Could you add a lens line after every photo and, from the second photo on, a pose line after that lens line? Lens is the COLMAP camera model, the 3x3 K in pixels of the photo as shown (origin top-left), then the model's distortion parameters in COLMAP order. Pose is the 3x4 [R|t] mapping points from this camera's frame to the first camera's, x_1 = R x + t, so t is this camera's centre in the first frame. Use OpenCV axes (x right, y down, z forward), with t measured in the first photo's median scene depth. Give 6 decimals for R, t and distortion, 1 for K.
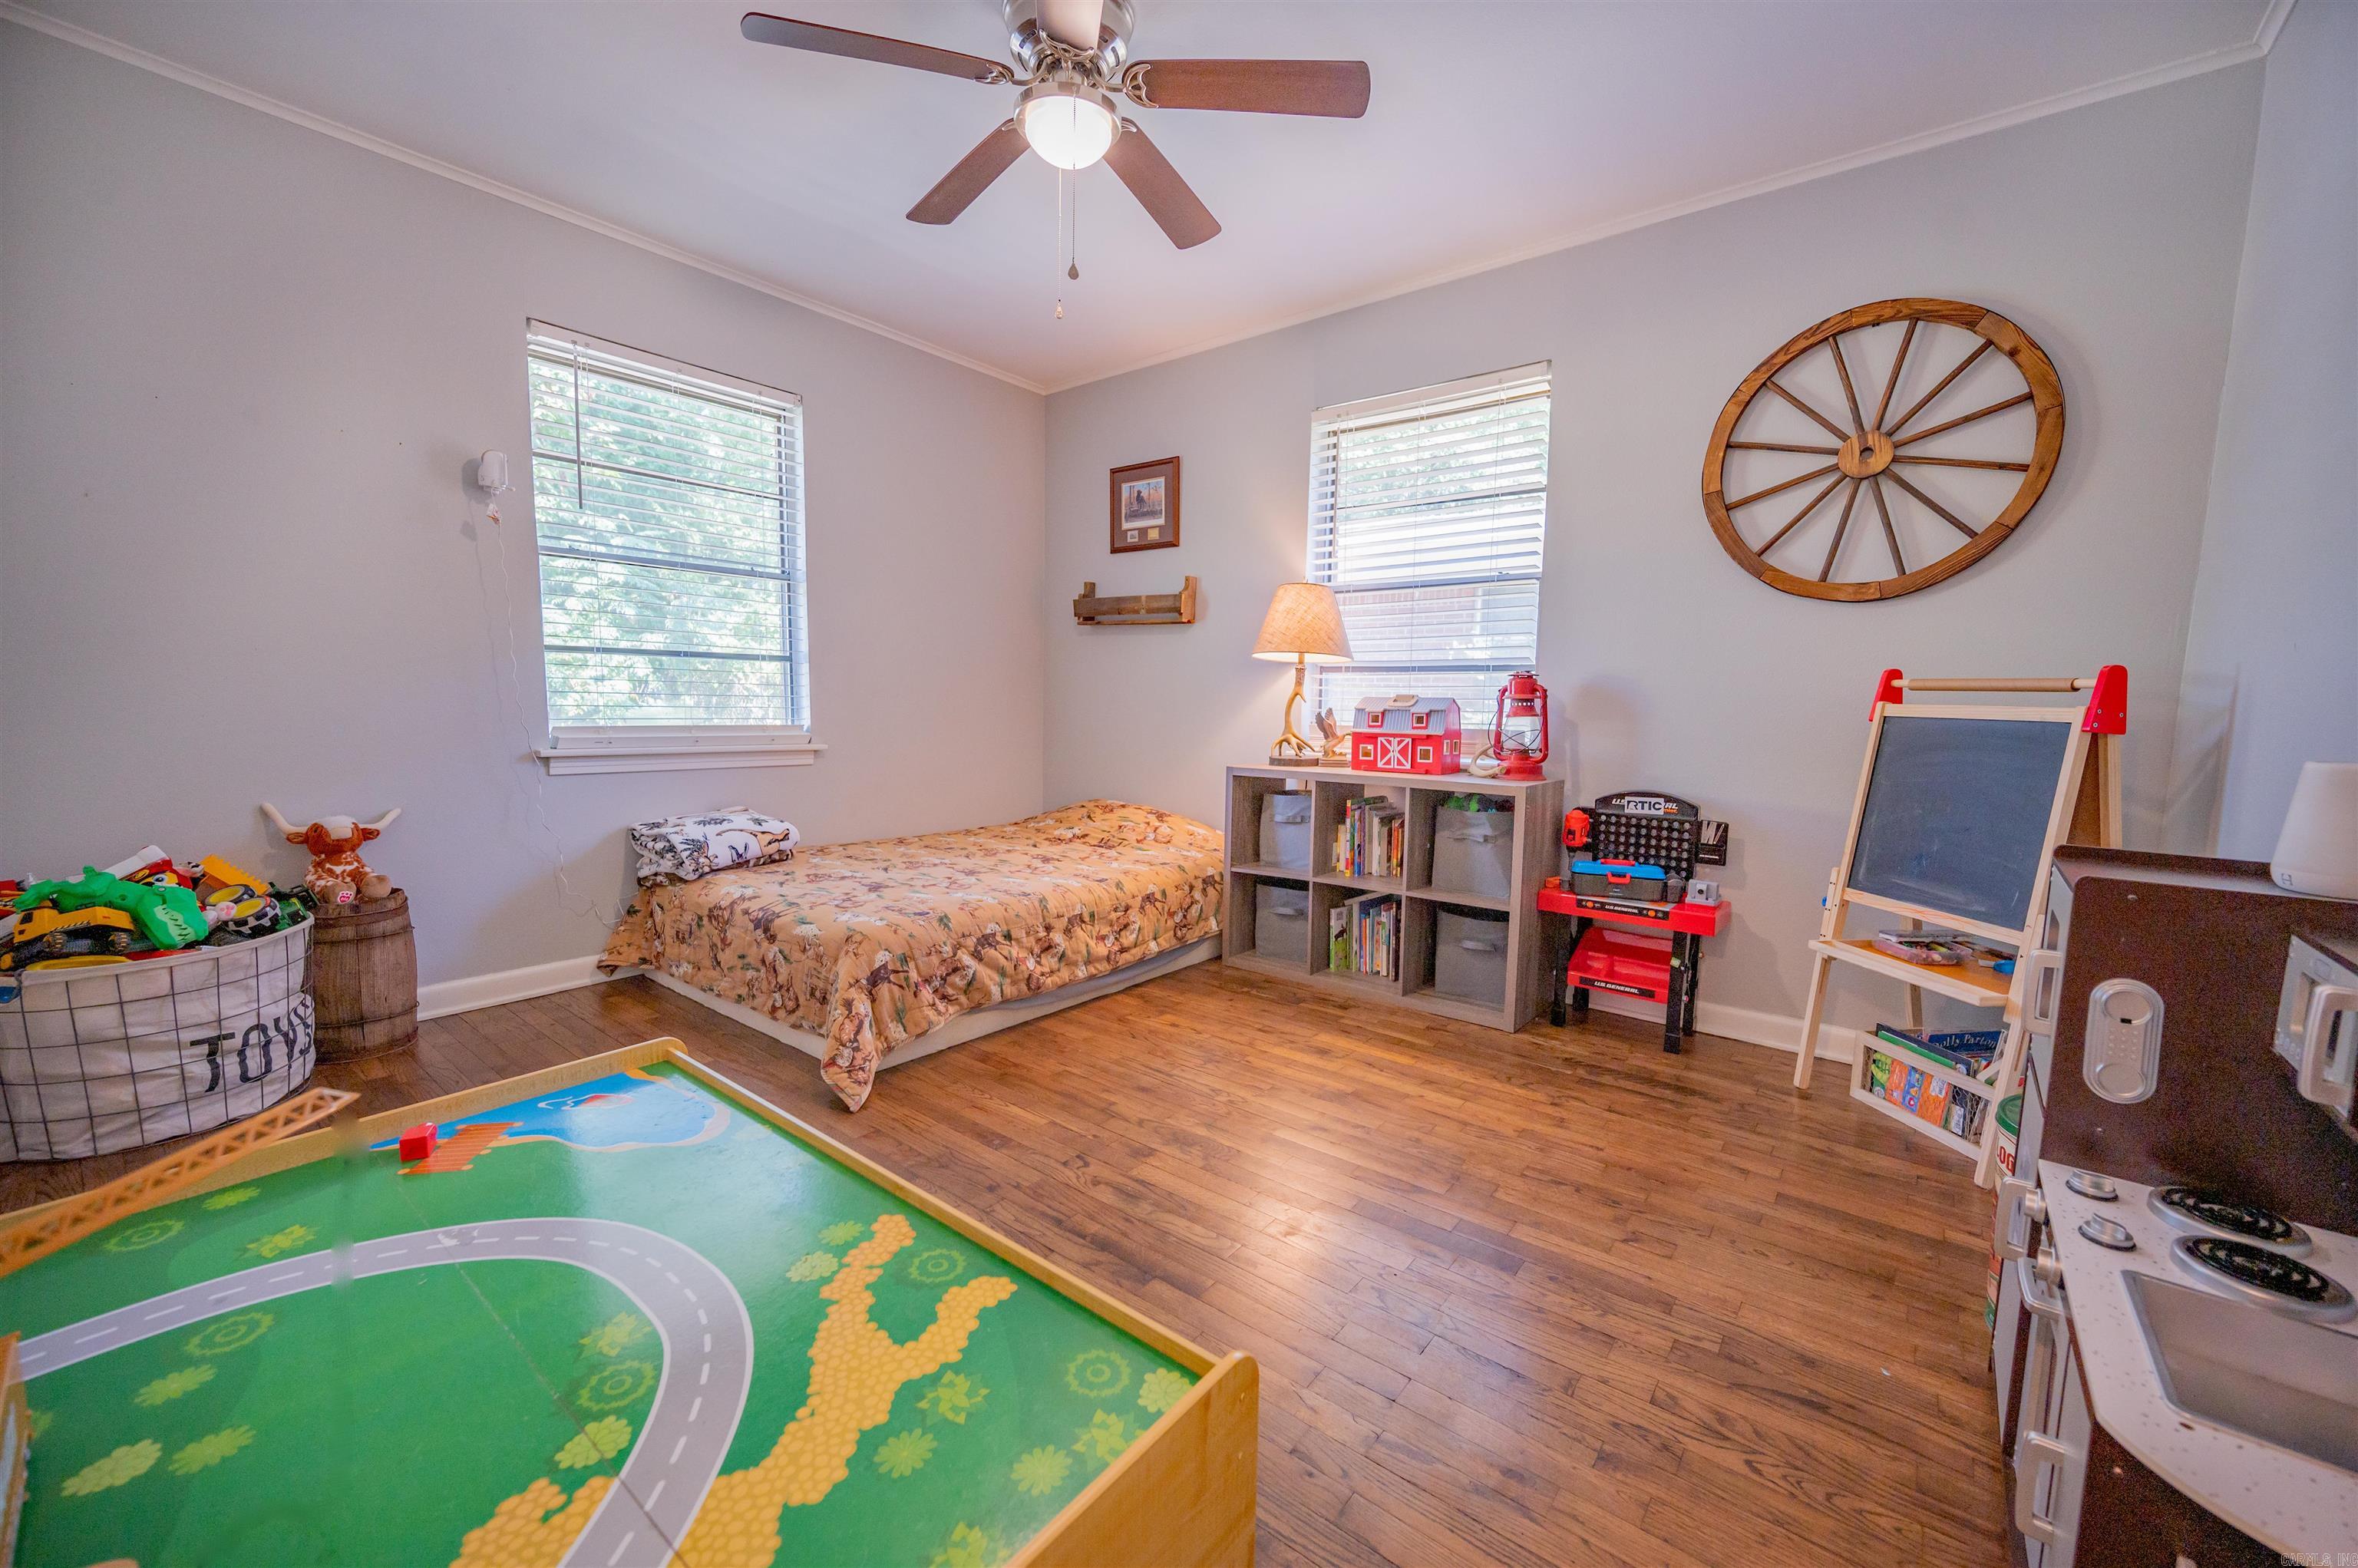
lens RADIAL K [[935.4, 0, 1183.3], [0, 935.4, 794.3], [0, 0, 1]] dist [-0.001476, -0.000772]
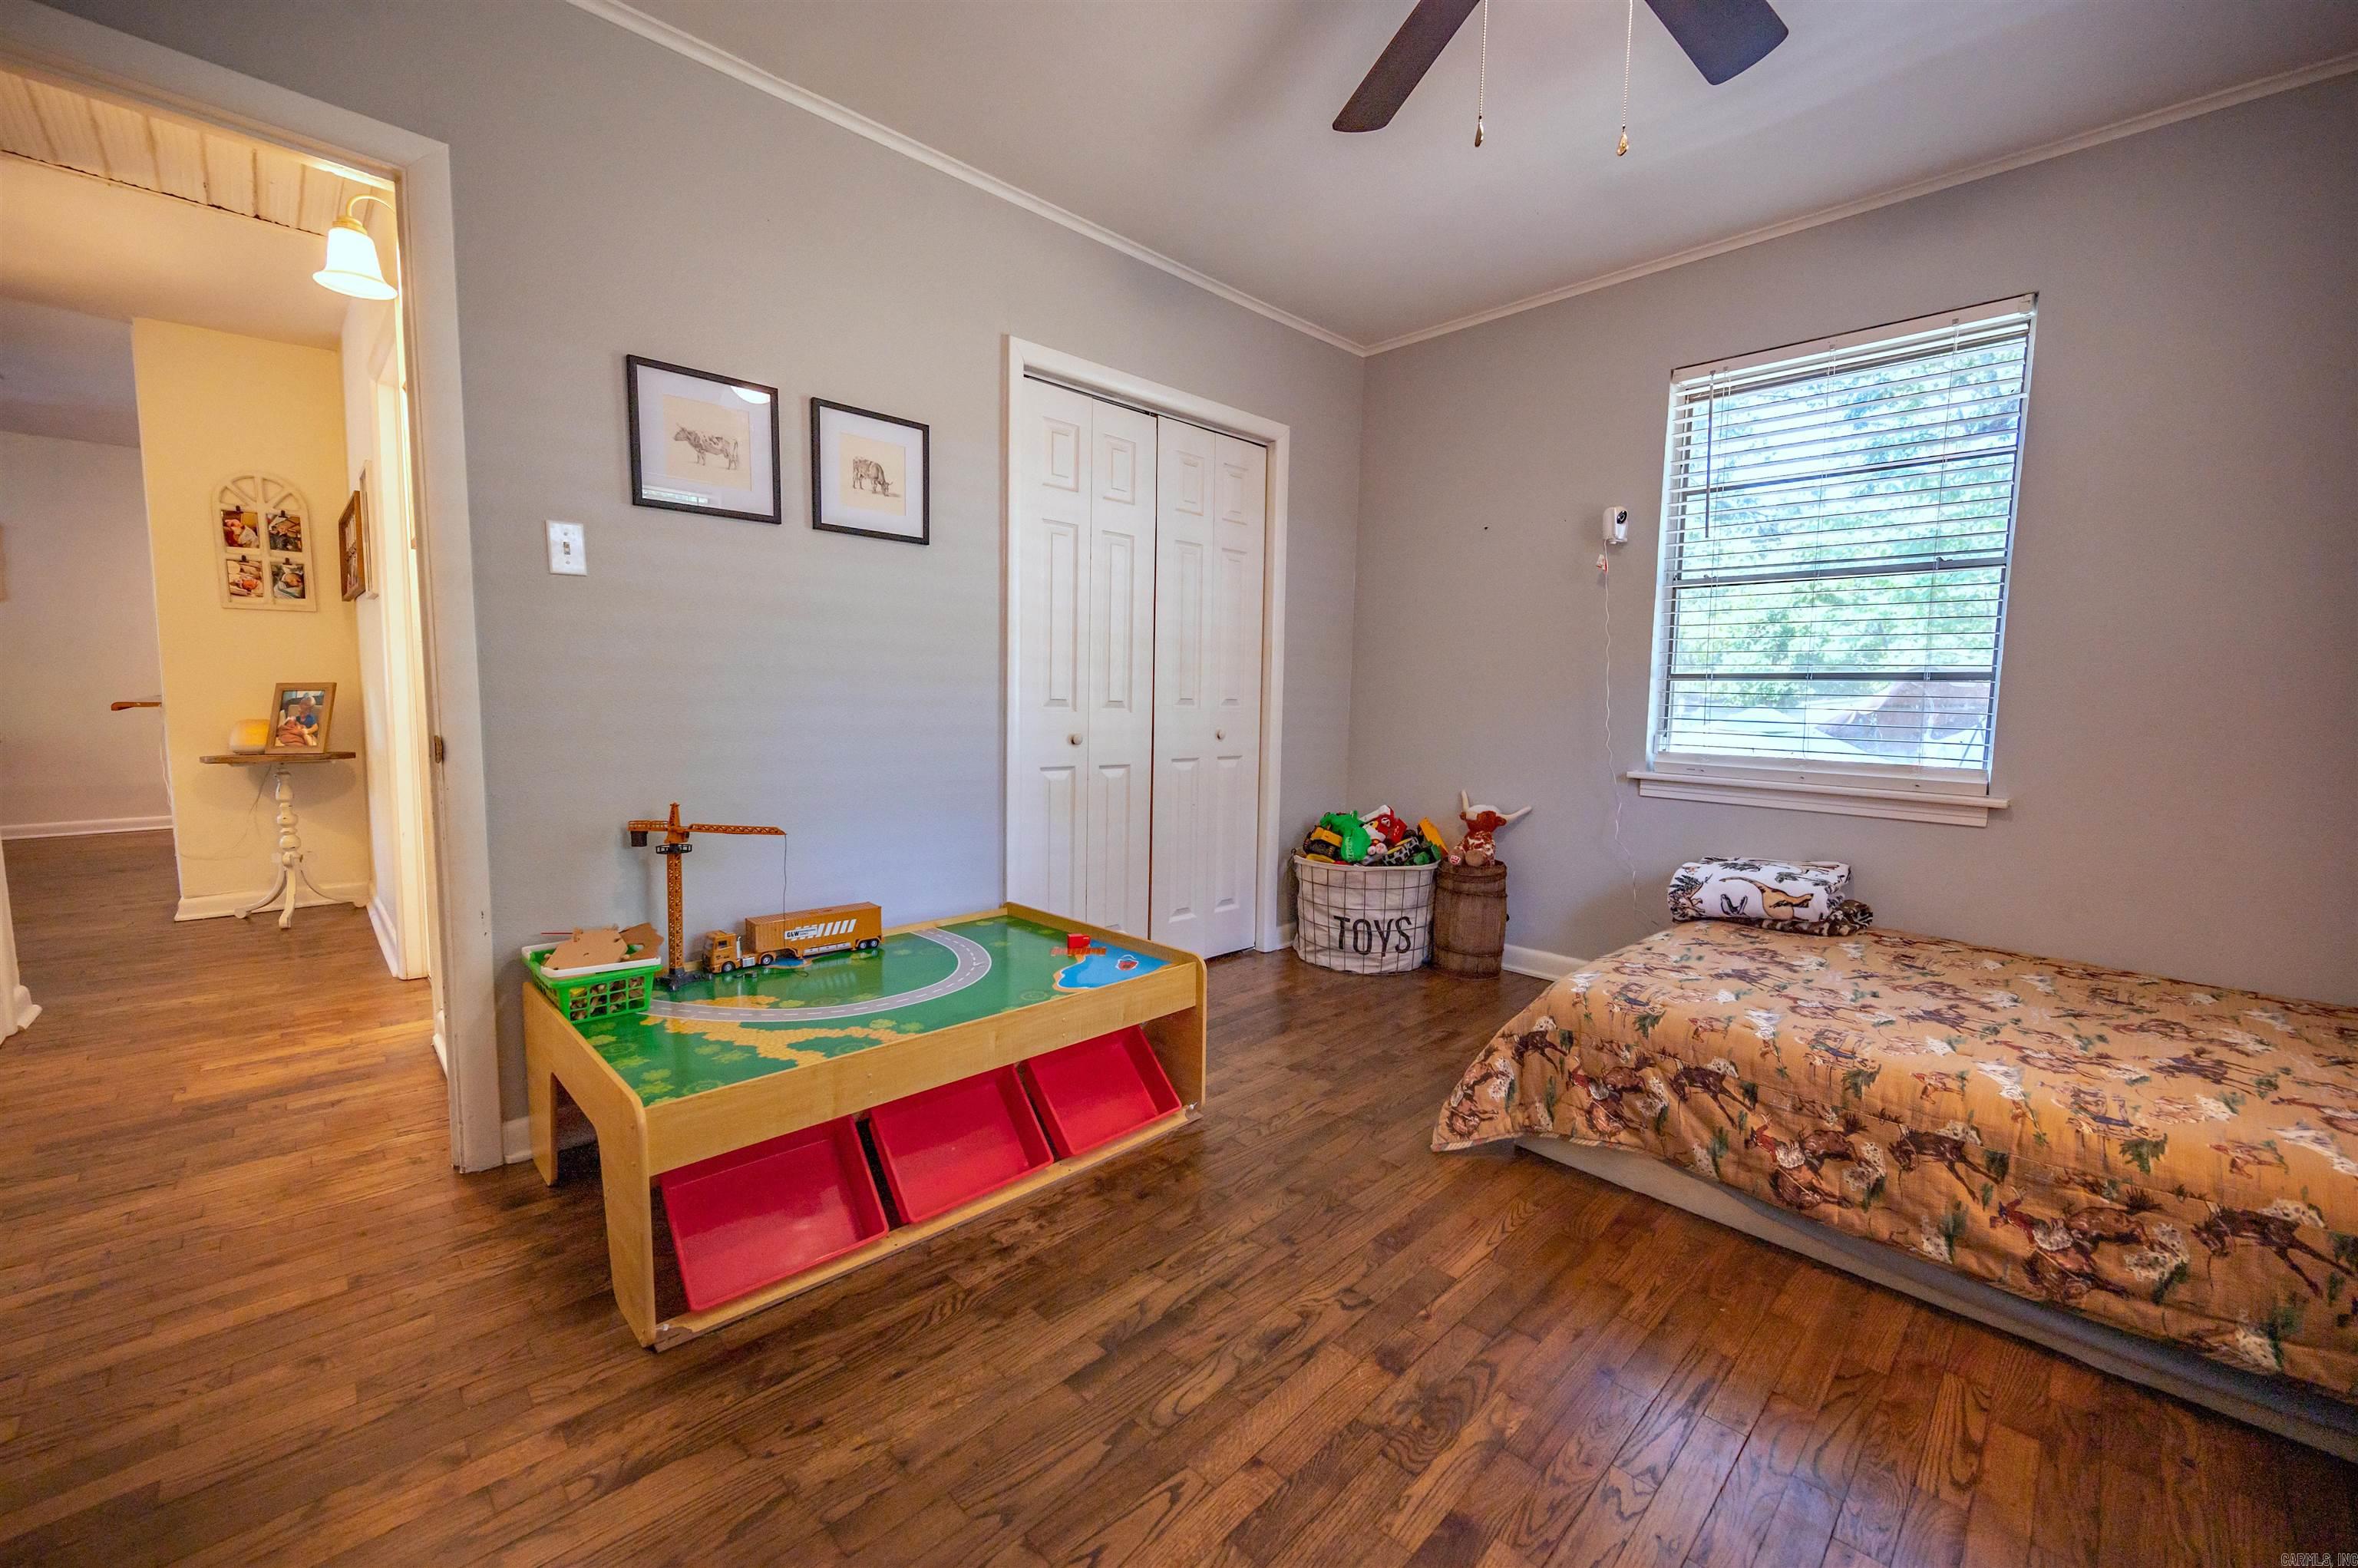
lens RADIAL K [[935.4, 0, 1190.3], [0, 935.4, 794.7], [0, 0, 1]] dist [-0.001476, -0.000772]
pose [[-0.126857, 0.079005, -0.988770, 0.481469], [-0.126625, 0.987378, 0.095139, -0.063000], [0.983806, 0.137272, -0.115252, 0.666469]]
